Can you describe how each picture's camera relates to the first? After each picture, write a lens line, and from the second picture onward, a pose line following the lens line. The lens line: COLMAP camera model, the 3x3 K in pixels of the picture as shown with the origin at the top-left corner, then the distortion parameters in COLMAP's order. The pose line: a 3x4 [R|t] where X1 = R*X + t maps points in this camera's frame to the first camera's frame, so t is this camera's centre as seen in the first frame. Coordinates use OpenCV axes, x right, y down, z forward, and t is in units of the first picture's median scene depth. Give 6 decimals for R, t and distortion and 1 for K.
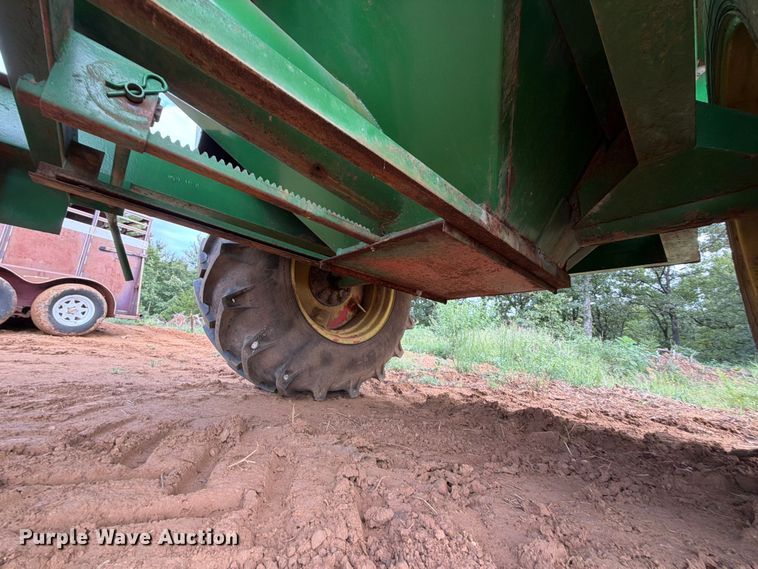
lens RADIAL K [[301.6, 0, 380.5], [0, 301.6, 283.5], [0, 0, 1]] dist [-0.000447, 0.000672]
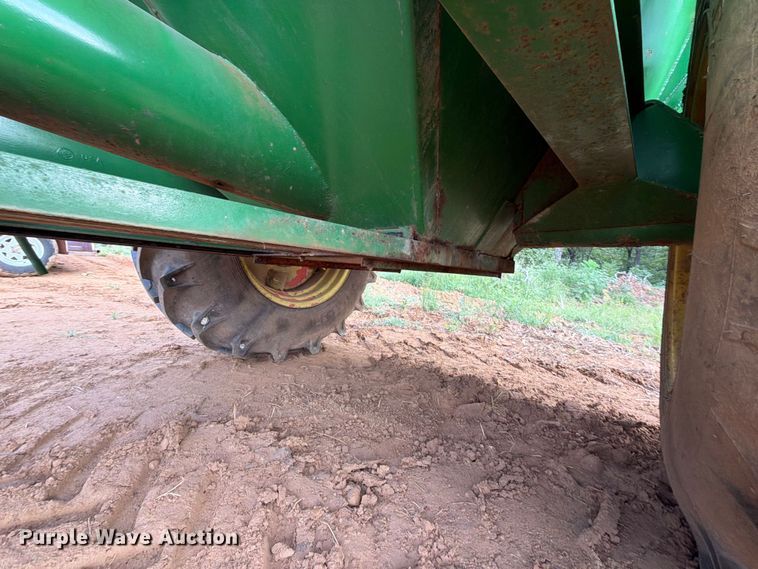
lens RADIAL K [[301.6, 0, 380.5], [0, 301.6, 283.5], [0, 0, 1]] dist [-0.000447, 0.000672]
pose [[0.998262, -0.008983, 0.058248, 0.099717], [-0.007144, 0.962587, 0.270878, -0.177068], [-0.058502, -0.270823, 0.960850, 0.039071]]
